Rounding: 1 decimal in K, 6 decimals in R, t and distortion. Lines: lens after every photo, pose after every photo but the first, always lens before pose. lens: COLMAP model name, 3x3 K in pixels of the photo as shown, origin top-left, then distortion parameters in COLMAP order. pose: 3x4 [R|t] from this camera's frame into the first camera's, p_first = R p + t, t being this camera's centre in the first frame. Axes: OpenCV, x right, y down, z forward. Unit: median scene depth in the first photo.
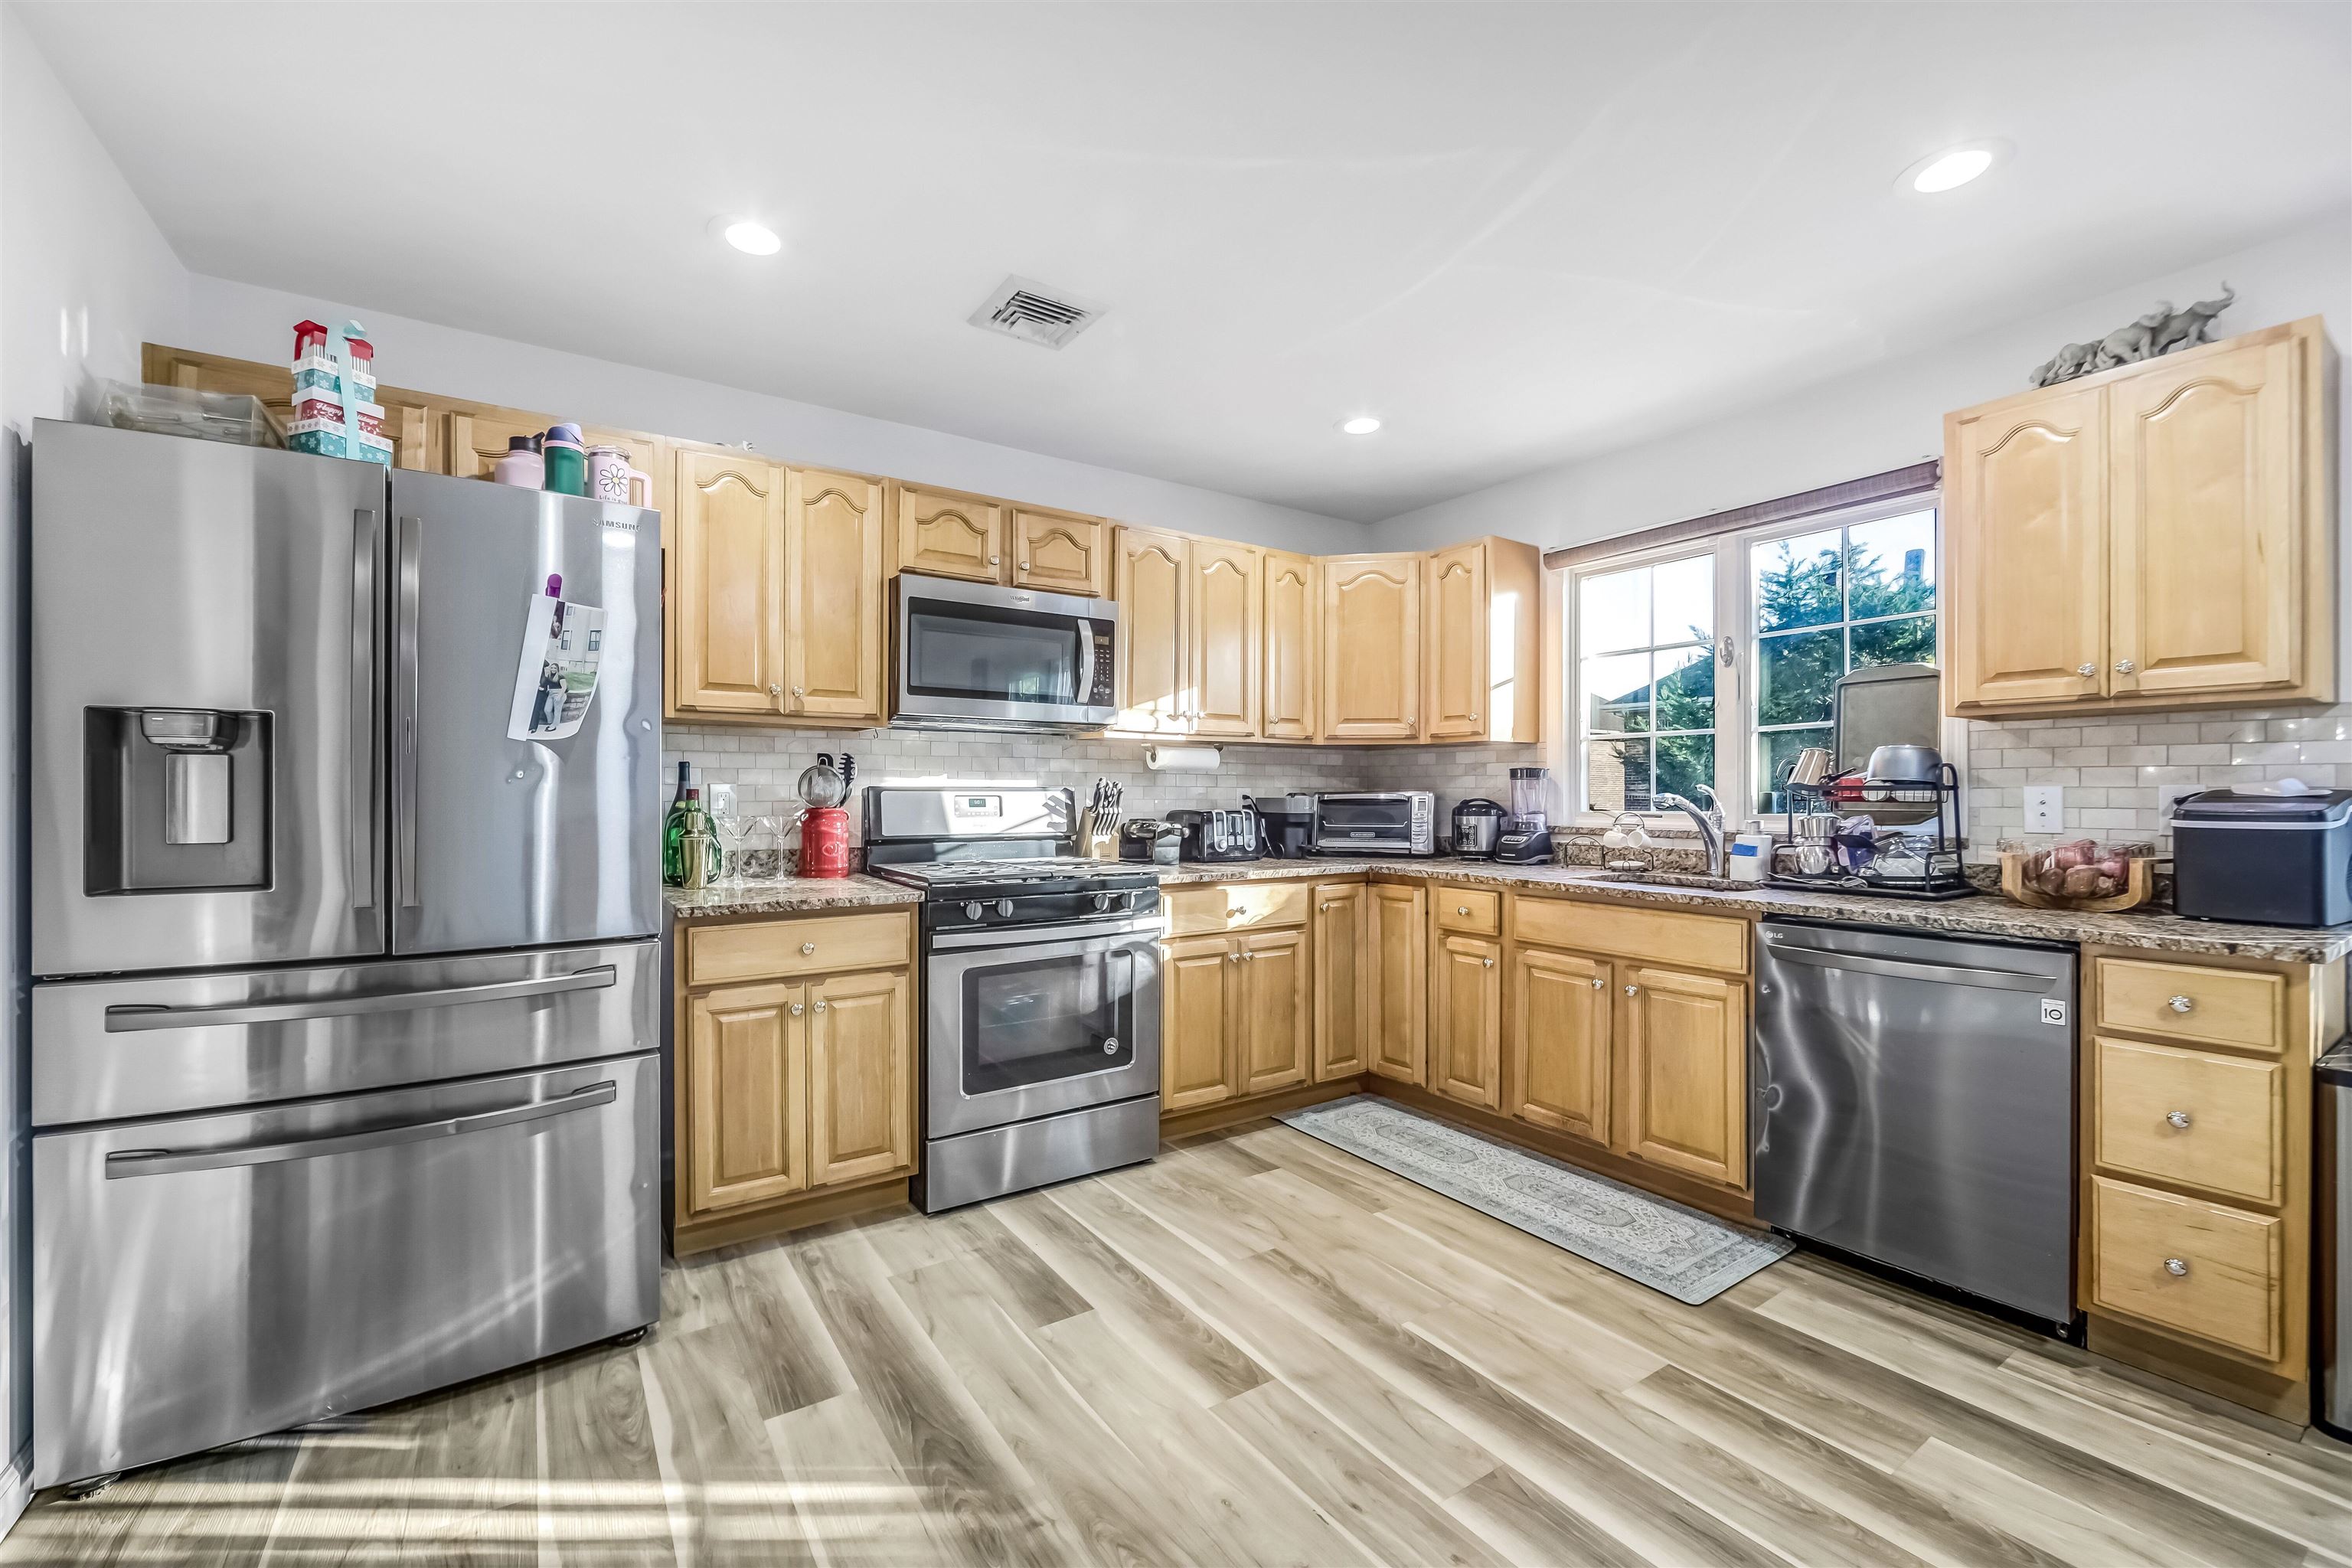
lens RADIAL K [[968.0, 0, 1178.5], [0, 968.0, 783.5], [0, 0, 1]] dist [-0.004535, 0.001506]
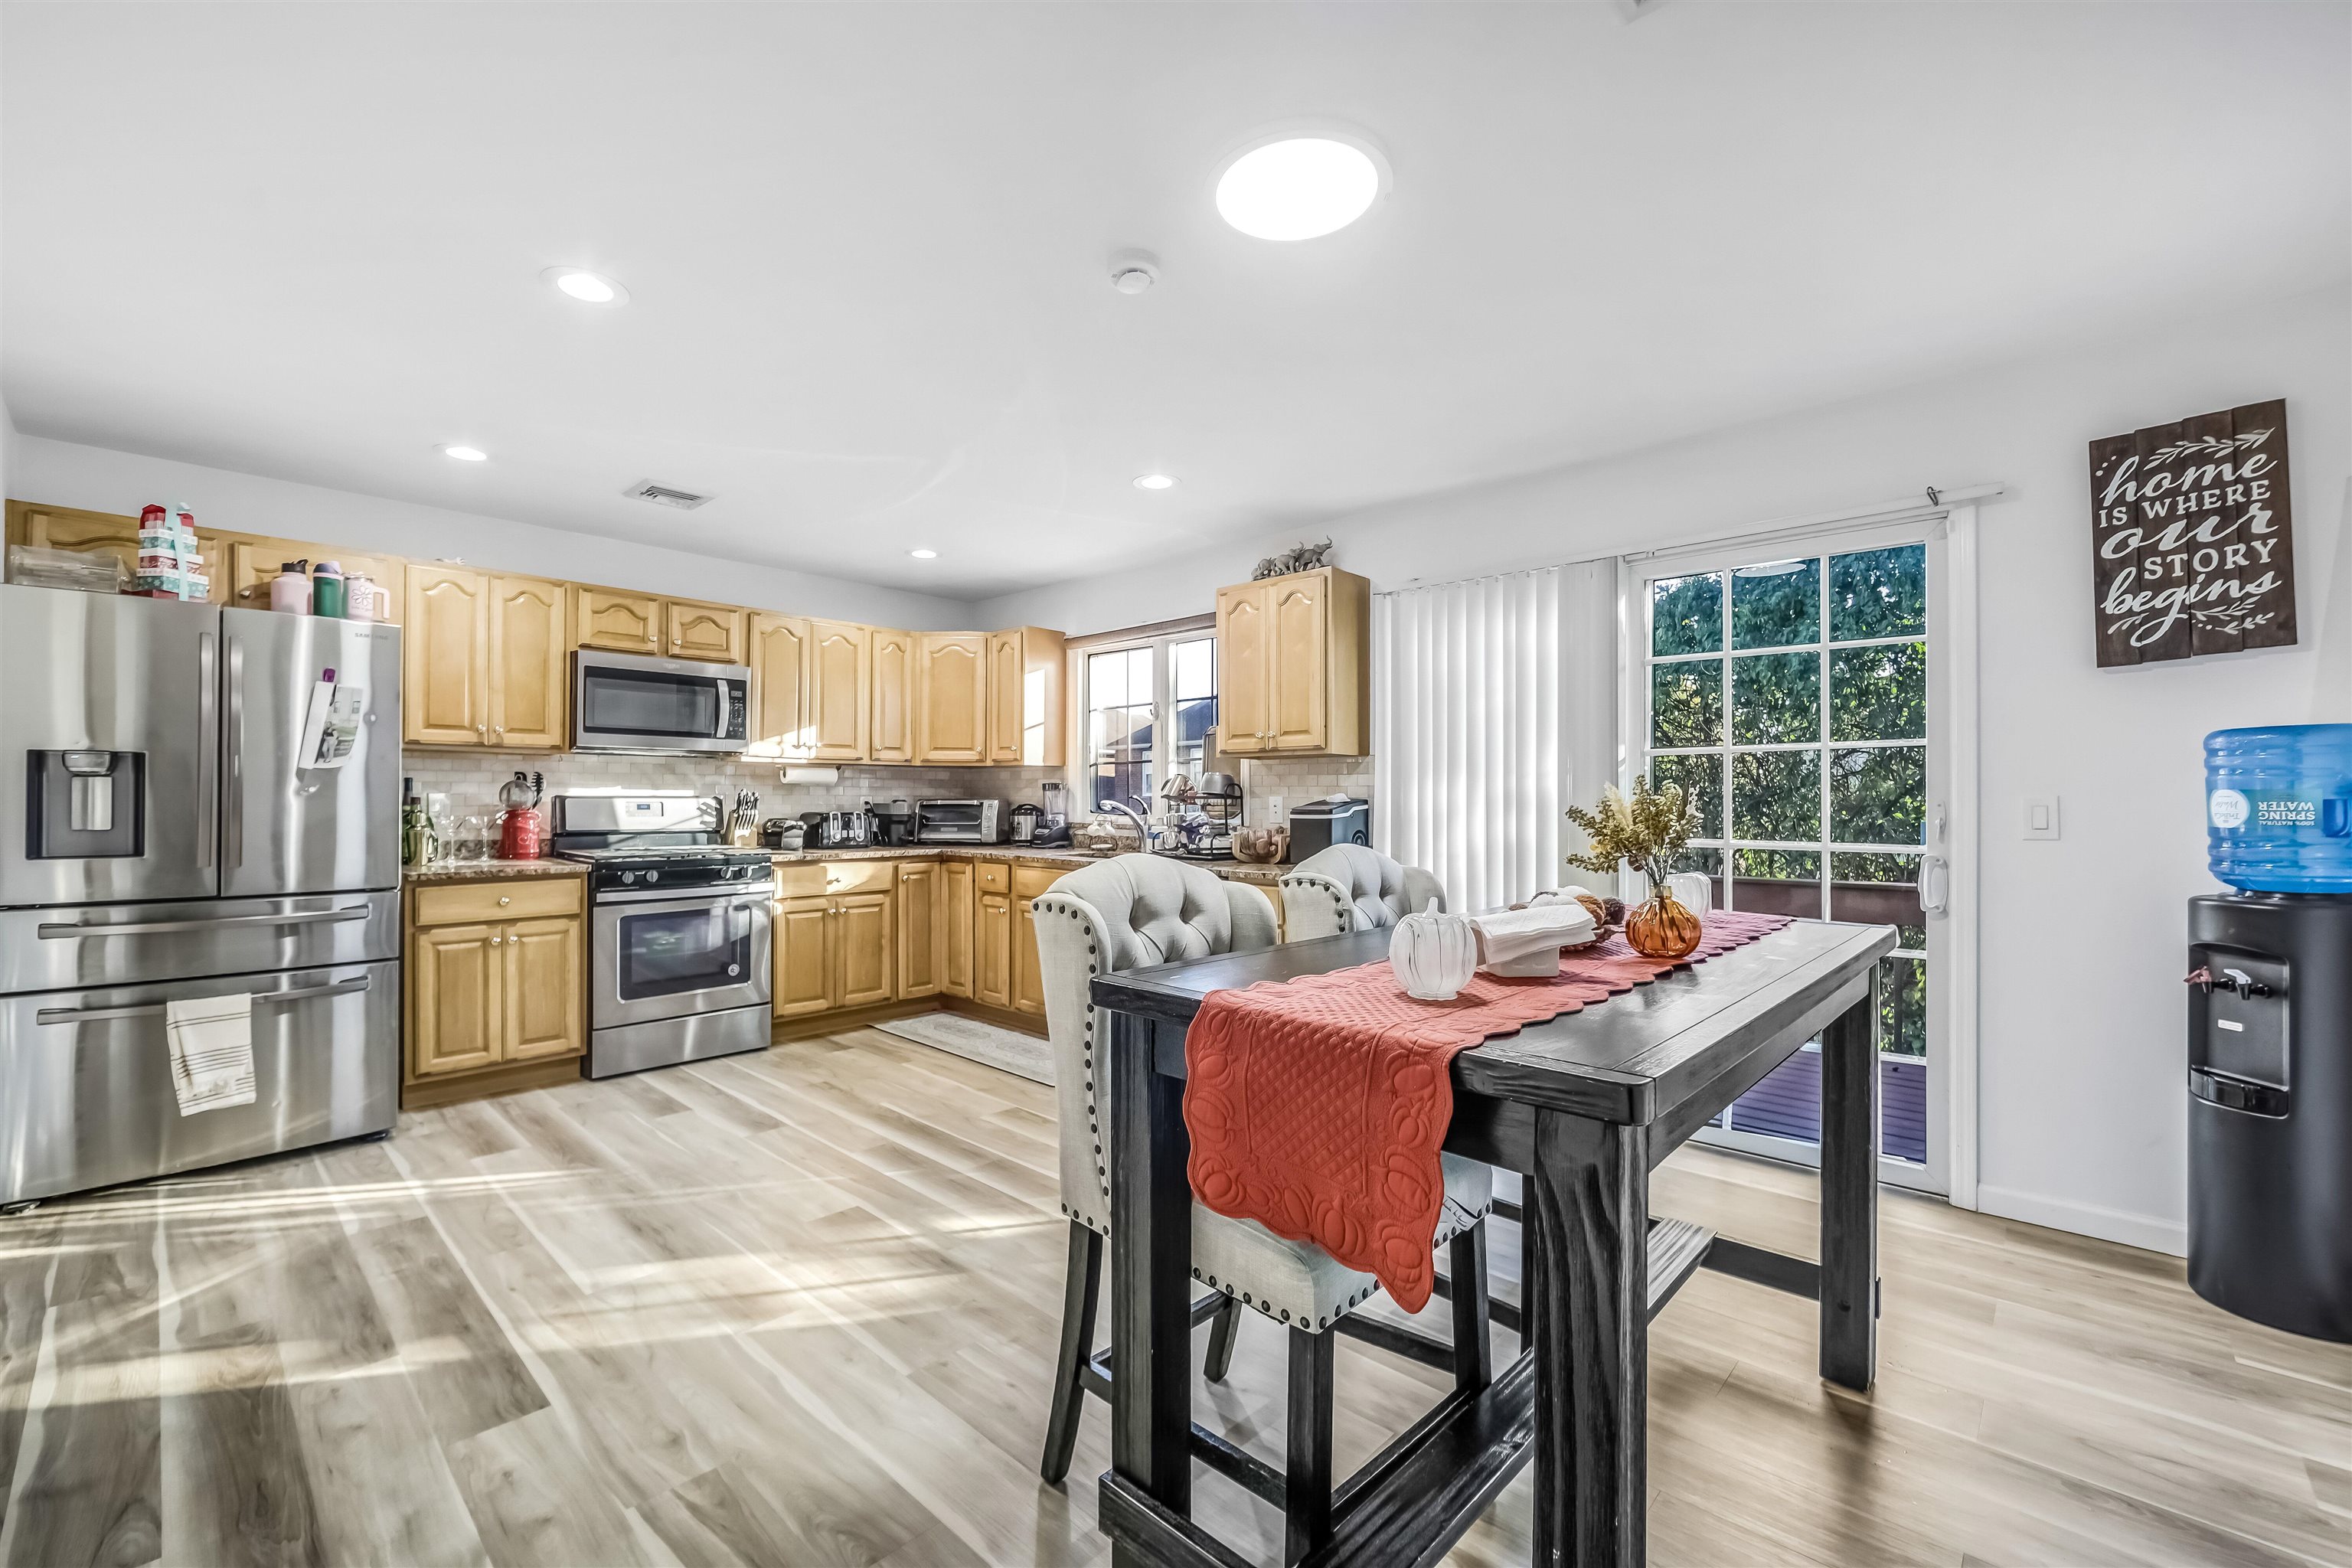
lens RADIAL K [[968.0, 0, 1162.3], [0, 968.0, 787.2], [0, 0, 1]] dist [-0.004535, 0.001506]
pose [[0.976994, 0.003514, 0.213237, 0.265428], [-0.002941, 0.999991, -0.003004, -0.007481], [-0.213246, 0.002308, 0.976996, -0.617466]]
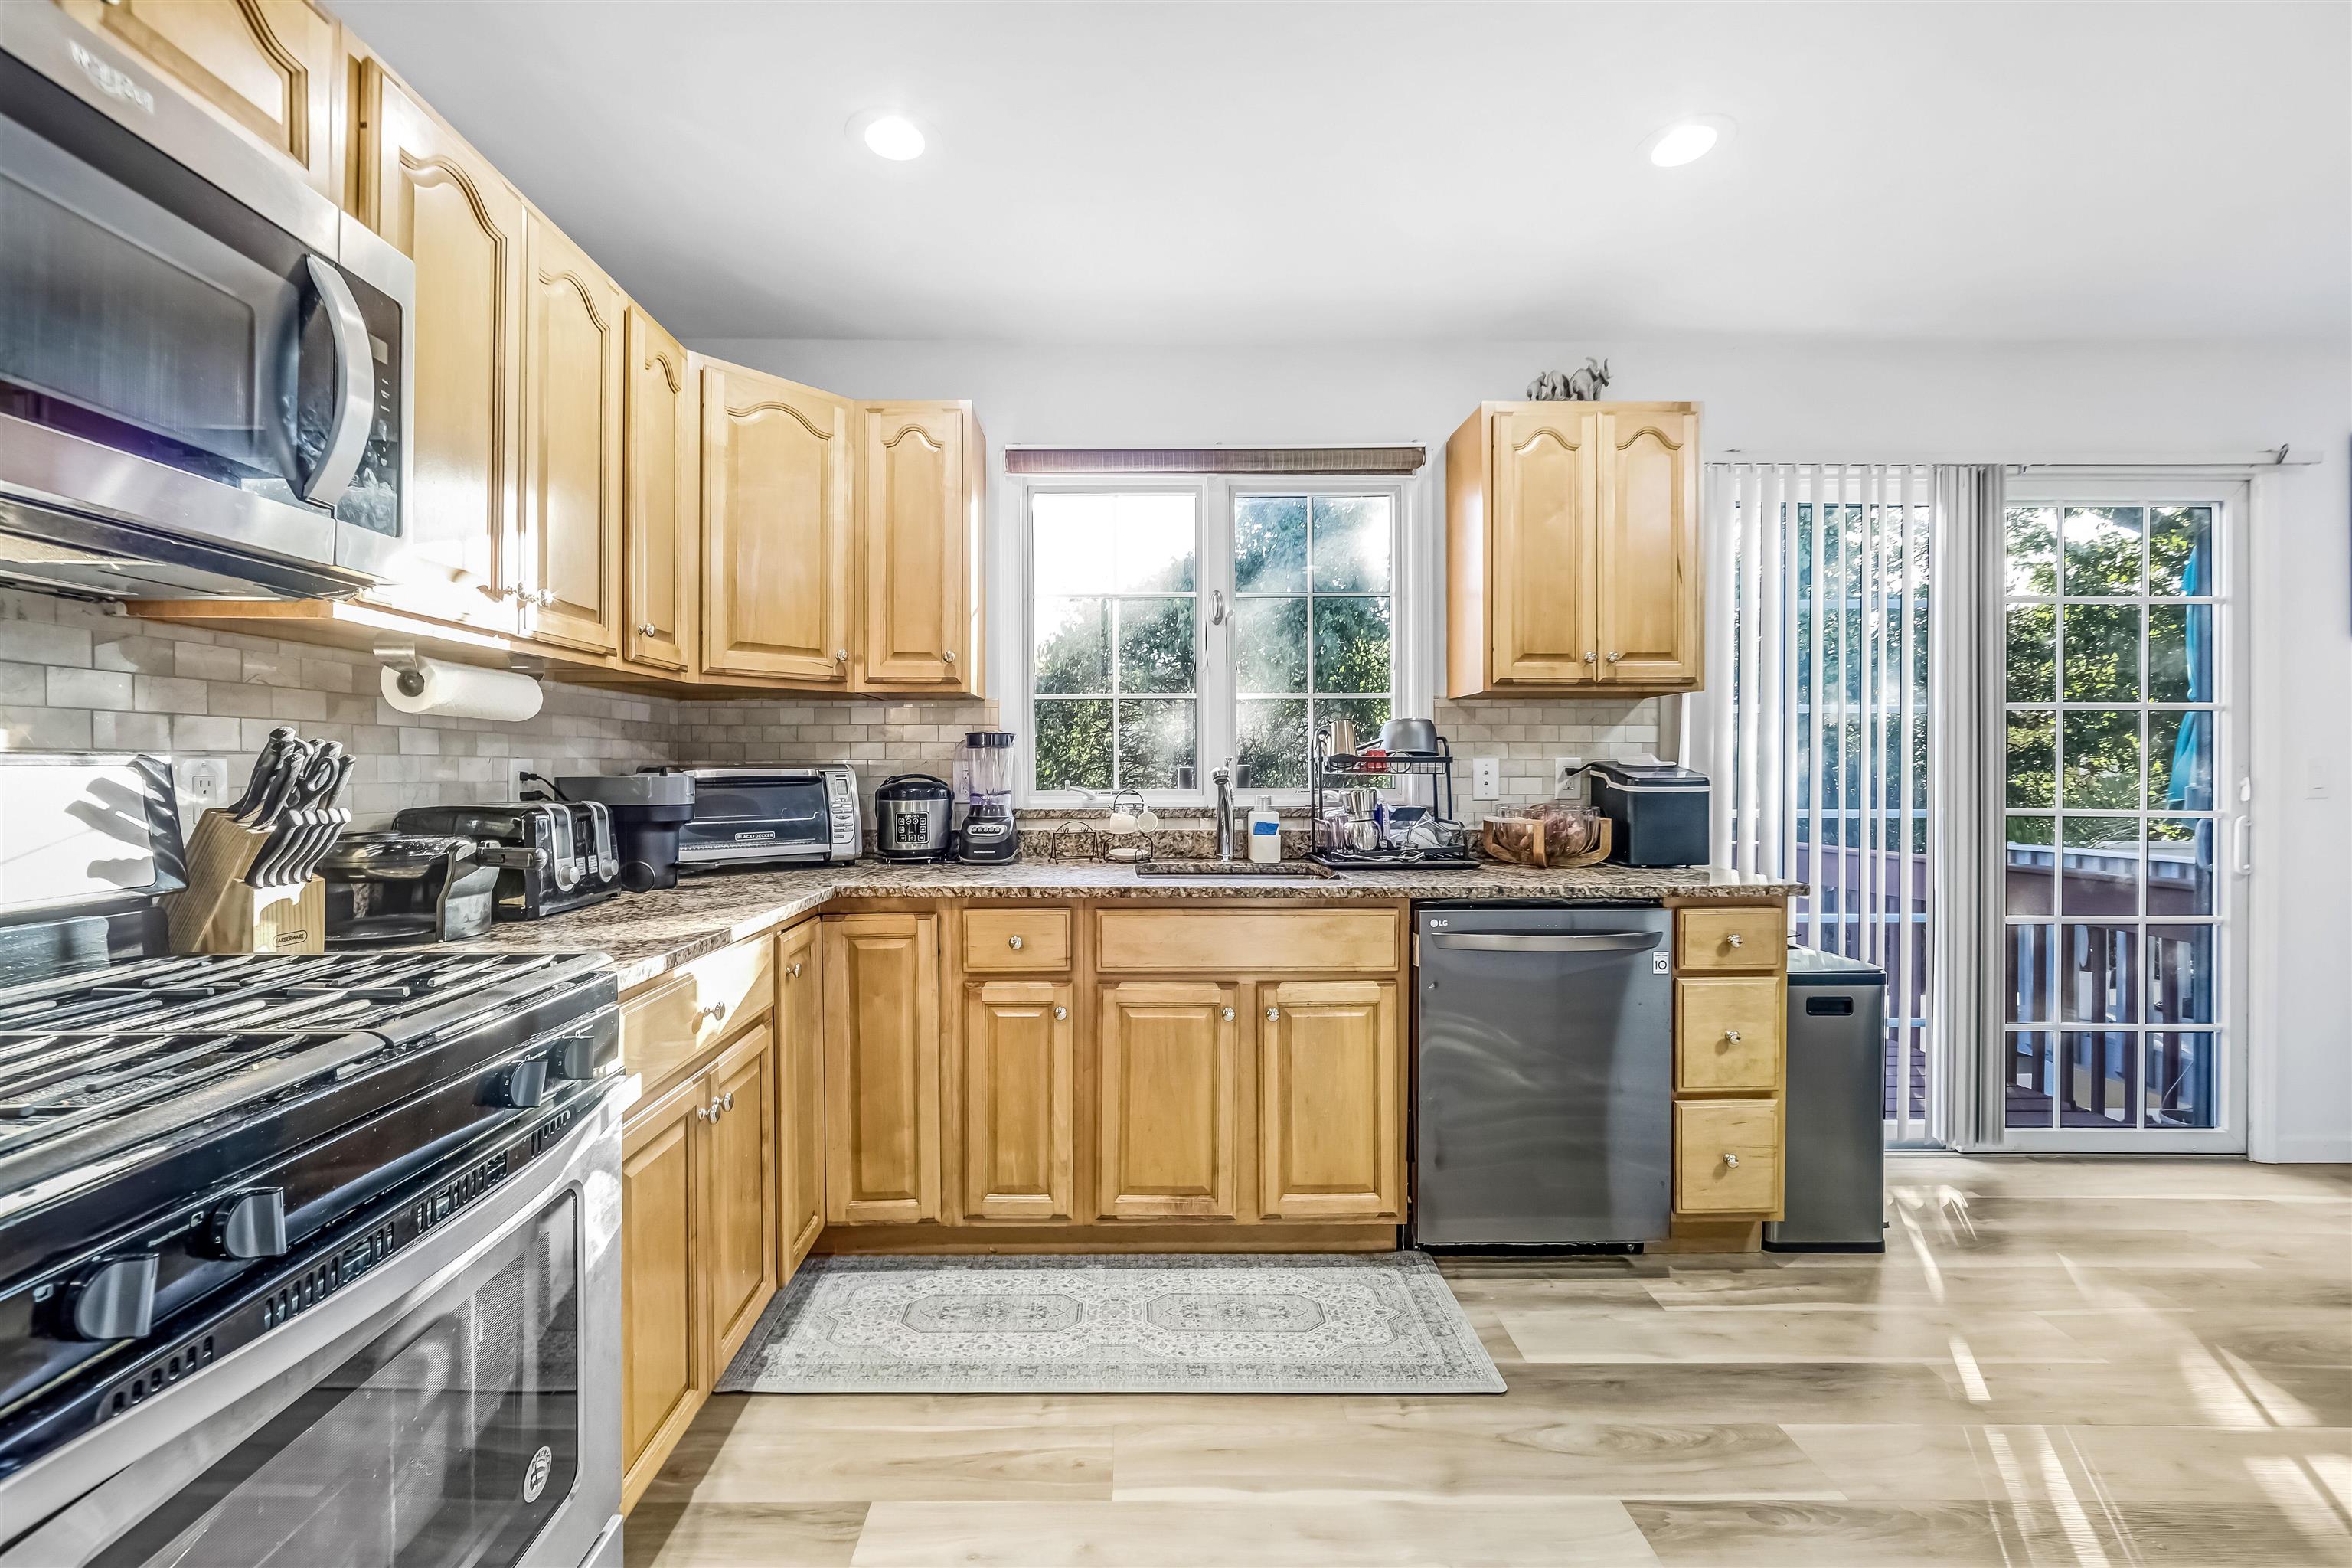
lens RADIAL K [[968.0, 0, 1129.0], [0, 968.0, 771.0], [0, 0, 1]] dist [-0.004535, 0.001506]
pose [[0.560042, -0.007690, 0.828428, -0.249424], [-0.004958, 0.999908, 0.012634, 0.004363], [-0.828449, -0.011183, 0.559953, 0.636127]]
